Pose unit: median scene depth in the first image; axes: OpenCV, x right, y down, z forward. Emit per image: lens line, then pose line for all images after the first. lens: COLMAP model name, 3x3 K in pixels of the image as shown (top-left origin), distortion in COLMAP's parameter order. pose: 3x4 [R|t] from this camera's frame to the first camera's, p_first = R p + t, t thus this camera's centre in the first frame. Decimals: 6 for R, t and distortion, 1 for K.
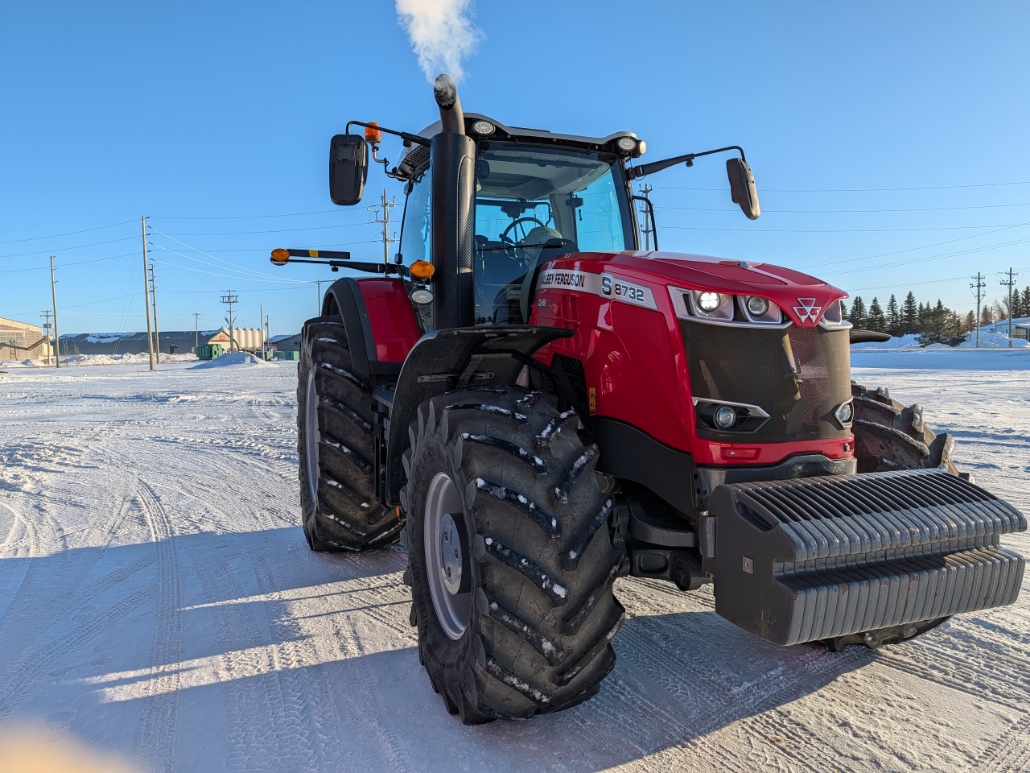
lens RADIAL K [[734.4, 0, 515.0], [0, 734.4, 386.5], [0, 0, 1]] dist [0.013629, -0.000431]
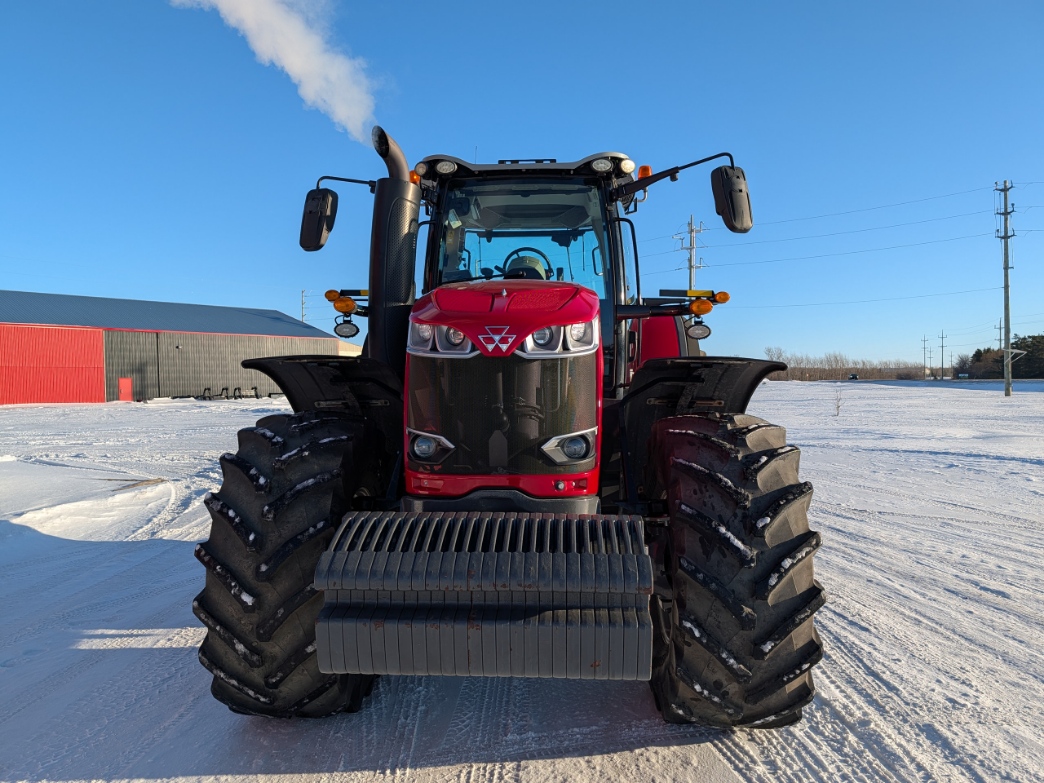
lens RADIAL K [[739.3, 0, 524.4], [0, 739.3, 406.4], [0, 0, 1]] dist [0.015189, 0.000050]
pose [[0.911455, 0.017991, -0.411007, 0.612907], [-0.022733, 0.999719, -0.006651, -0.007829], [0.410772, 0.015405, 0.911608, 0.107686]]
